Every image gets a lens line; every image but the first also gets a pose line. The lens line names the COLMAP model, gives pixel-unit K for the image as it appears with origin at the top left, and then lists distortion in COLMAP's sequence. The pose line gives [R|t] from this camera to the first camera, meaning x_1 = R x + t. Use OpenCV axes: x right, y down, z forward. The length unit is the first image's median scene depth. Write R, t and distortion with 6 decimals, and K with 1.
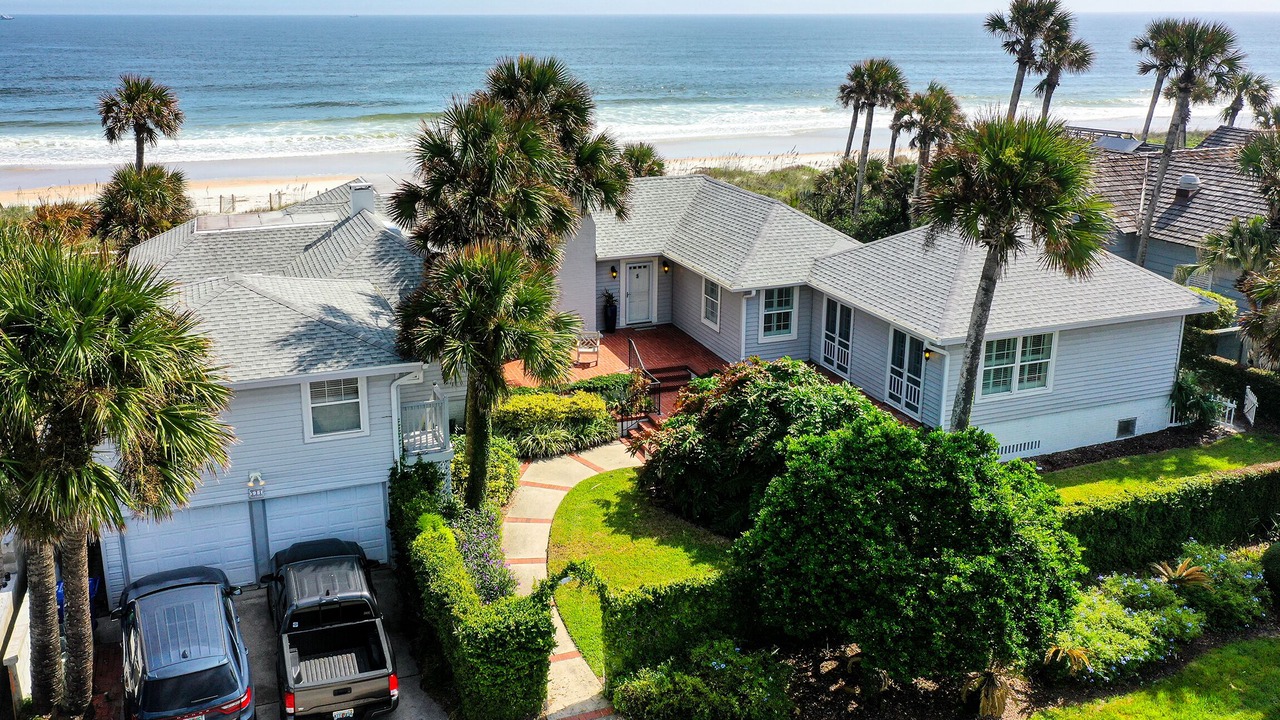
lens RADIAL K [[1161.4, 0, 638.6], [0, 1161.4, 359.4], [0, 0, 1]] dist [-0.018361, 0.000000]
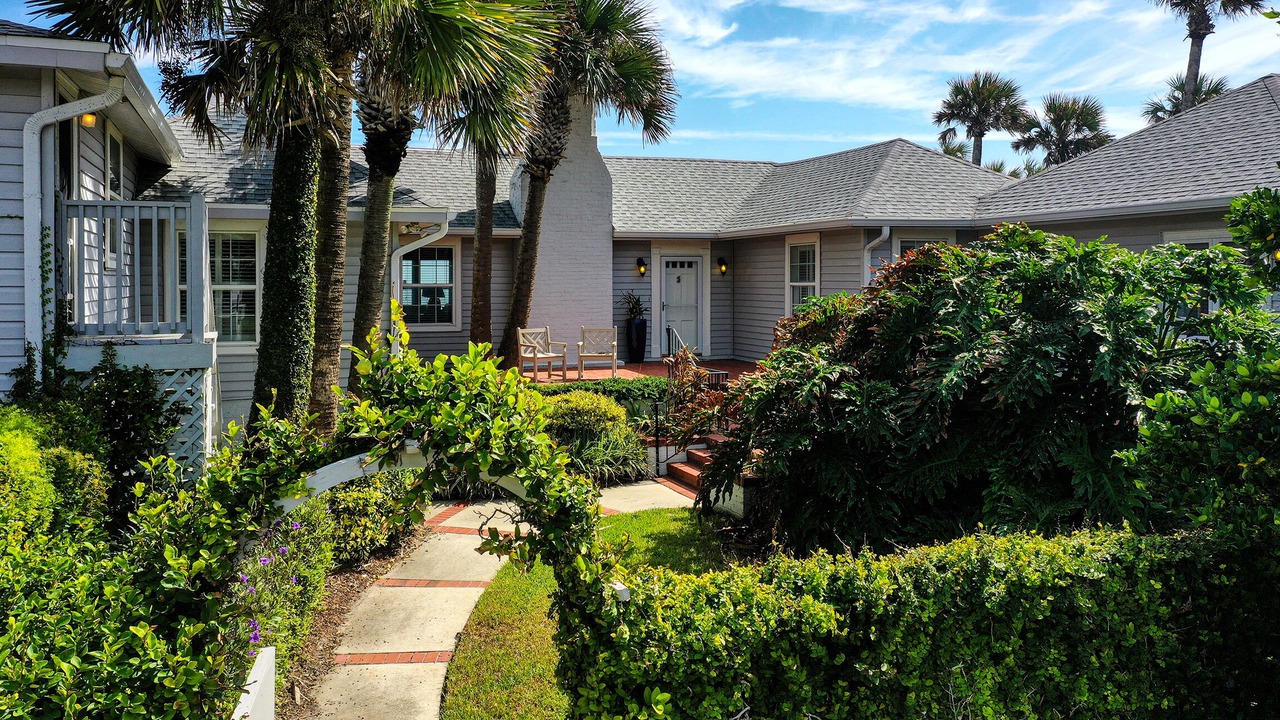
lens RADIAL K [[988.1, 0, 657.4], [0, 988.1, 358.7], [0, 0, 1]] dist [0.015198, 0.000754]
pose [[0.999905, -0.011209, -0.007970, -0.011509], [0.008501, 0.959217, -0.282544, 0.160433], [0.010812, 0.282450, 0.959221, 0.635087]]
